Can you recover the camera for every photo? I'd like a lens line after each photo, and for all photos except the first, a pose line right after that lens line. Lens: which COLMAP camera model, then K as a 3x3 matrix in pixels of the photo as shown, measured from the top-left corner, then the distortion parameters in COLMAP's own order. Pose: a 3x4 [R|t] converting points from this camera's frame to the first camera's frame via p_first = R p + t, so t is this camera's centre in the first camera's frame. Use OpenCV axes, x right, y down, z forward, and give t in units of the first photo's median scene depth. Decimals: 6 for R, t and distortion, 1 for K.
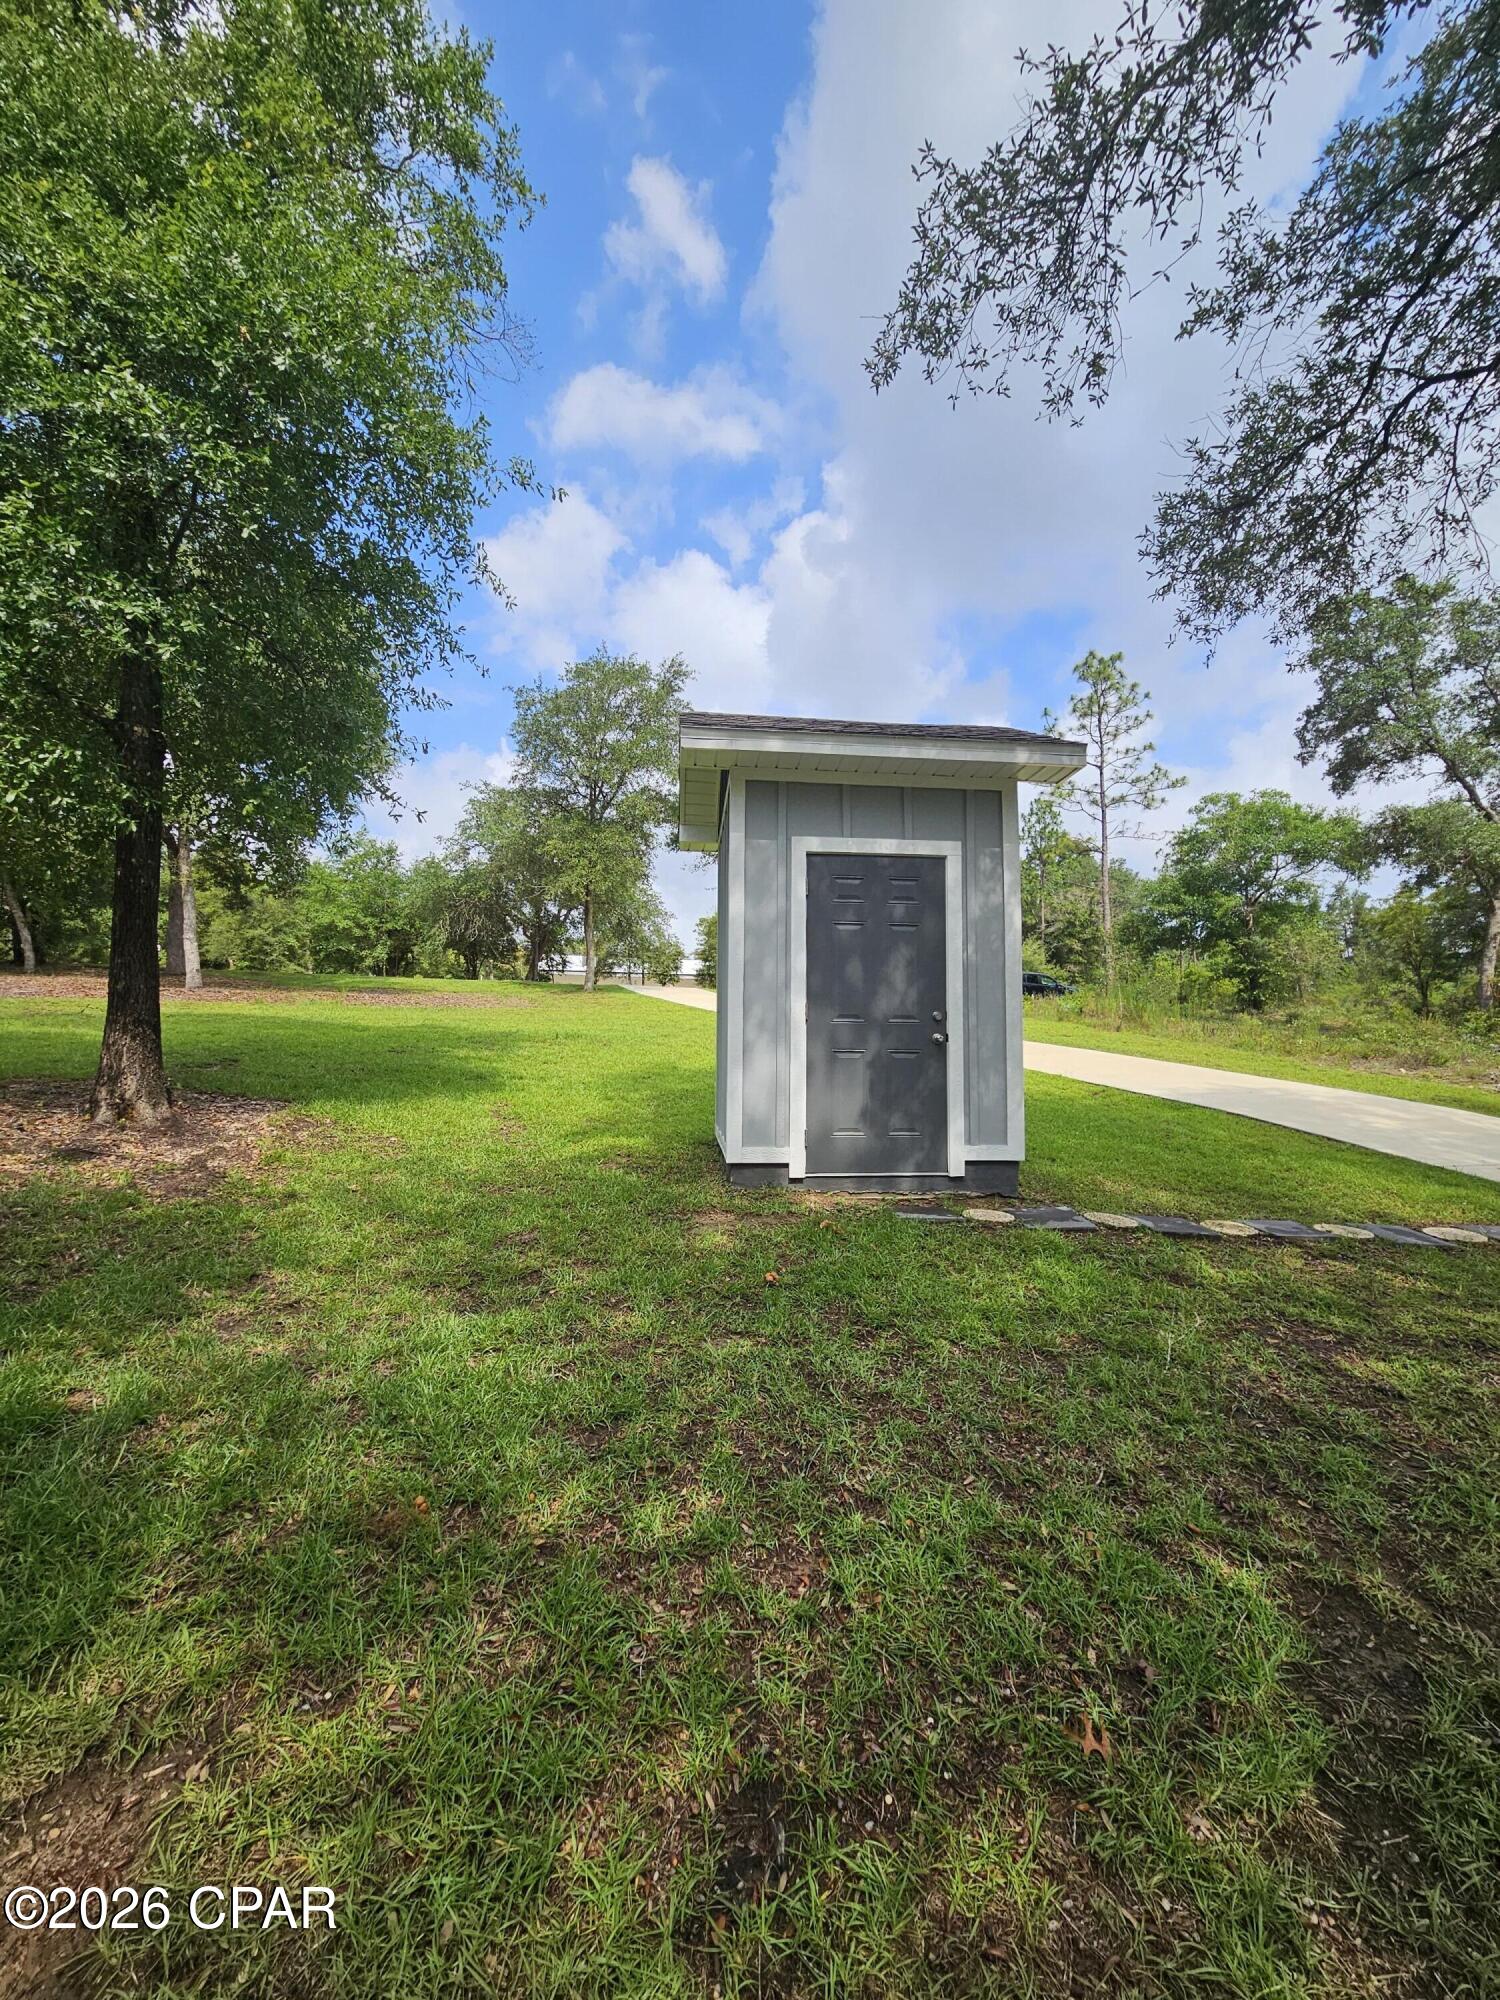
lens RADIAL K [[827.8, 0, 750.0], [0, 827.8, 1000.0], [0, 0, 1]] dist [-0.003607, 0.001106]
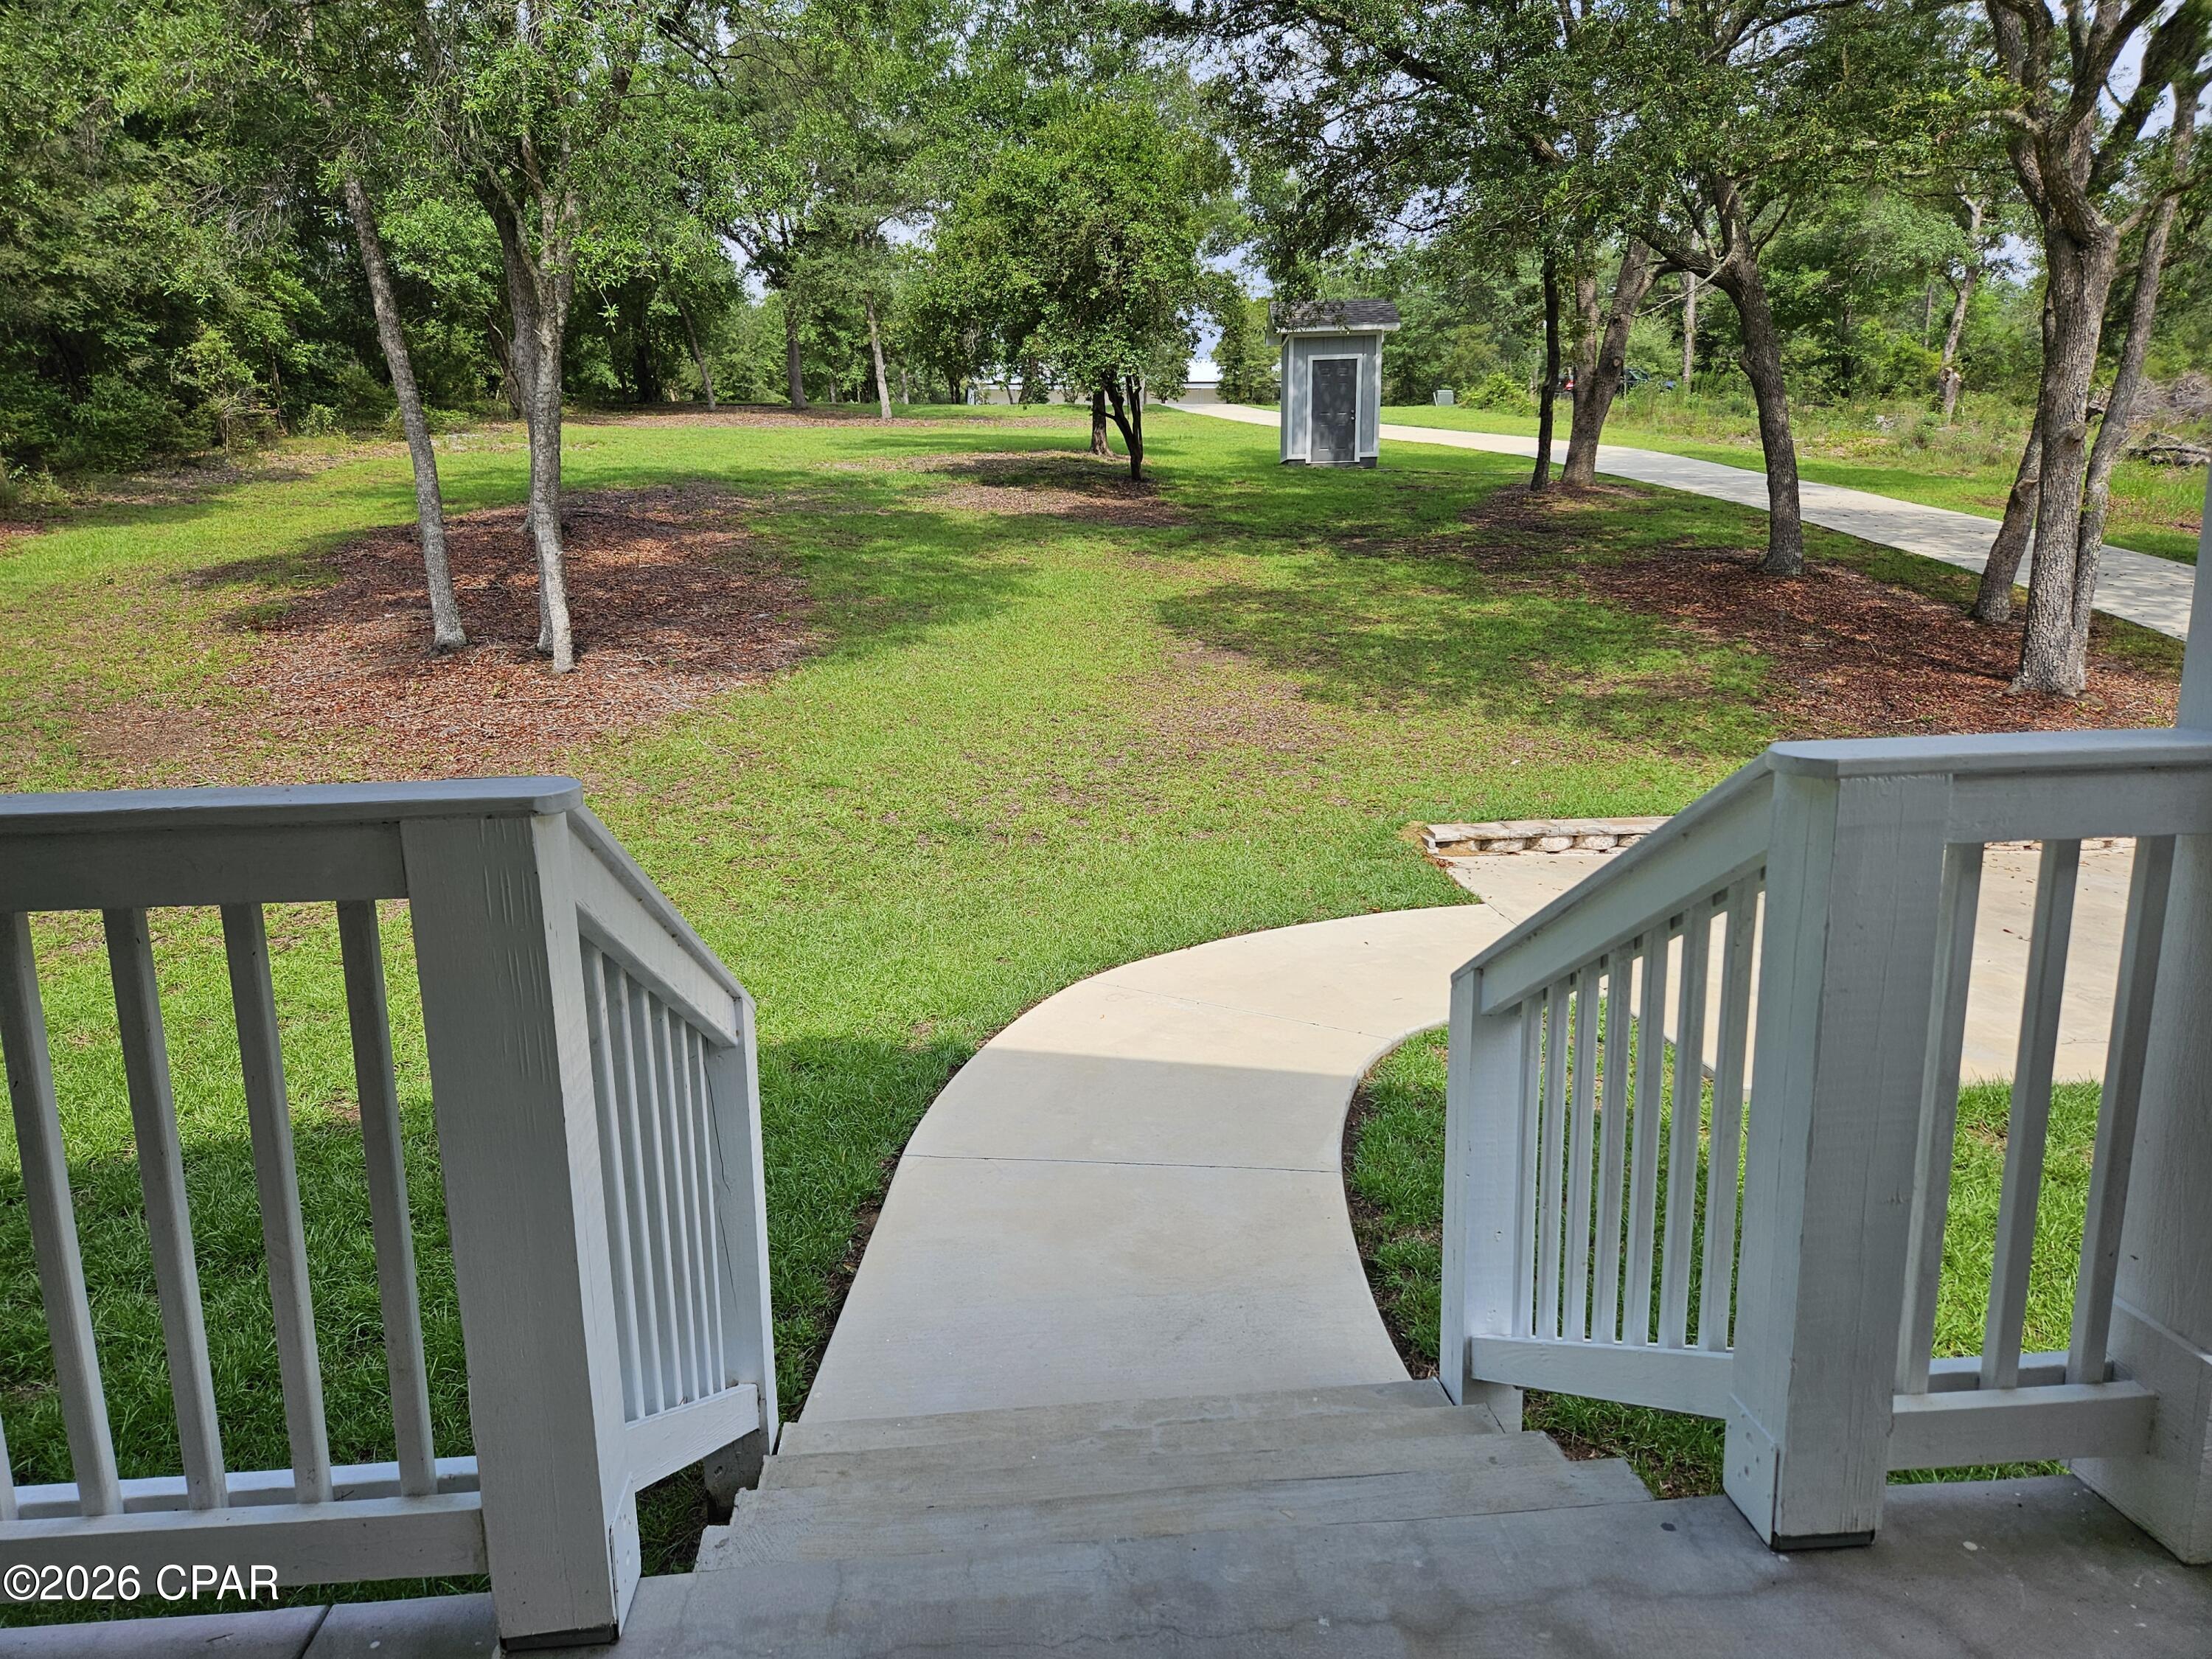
lens RADIAL K [[1493.9, 0, 1106.0], [0, 1493.9, 829.5], [0, 0, 1]] dist [0.000912, 0.000072]
pose [[0.990578, 0.016031, -0.136011, 0.088639], [0.018850, 0.967712, 0.251351, 0.110906], [0.135649, -0.251546, 0.958292, -4.977903]]
